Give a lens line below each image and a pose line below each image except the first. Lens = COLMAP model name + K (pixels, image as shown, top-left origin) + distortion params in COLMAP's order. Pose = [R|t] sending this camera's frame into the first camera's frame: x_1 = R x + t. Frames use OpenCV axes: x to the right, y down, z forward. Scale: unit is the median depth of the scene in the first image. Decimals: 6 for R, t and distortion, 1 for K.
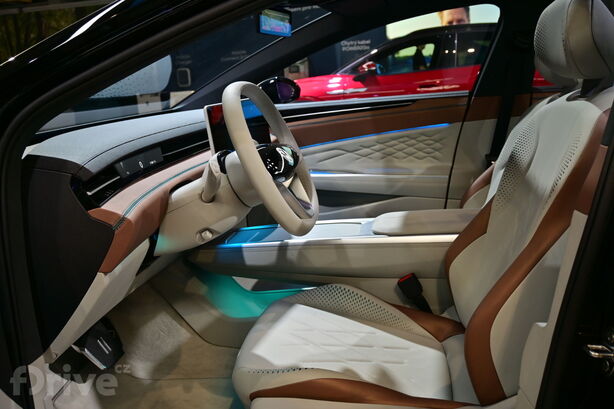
lens RADIAL K [[567.5, 0, 304.7], [0, 567.5, 203.2], [0, 0, 1]] dist [-0.011932, 0.000000]
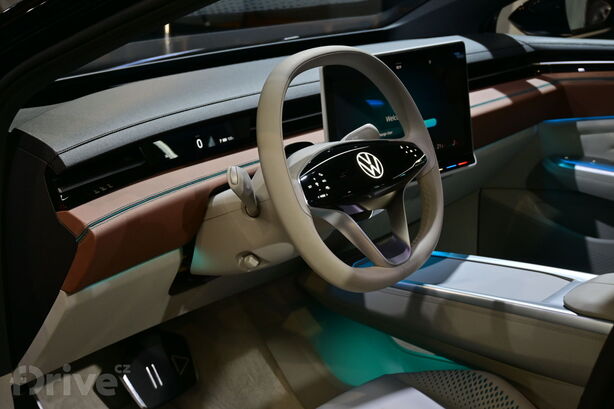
lens RADIAL K [[1076.3, 0, 306.3], [0, 1076.3, 208.1], [0, 0, 1]] dist [0.045921, 0.000000]
pose [[0.876230, 0.175284, -0.448884, 0.428374], [-0.143081, 0.984126, 0.104994, -0.142590], [0.460162, -0.027772, 0.887400, -0.131339]]
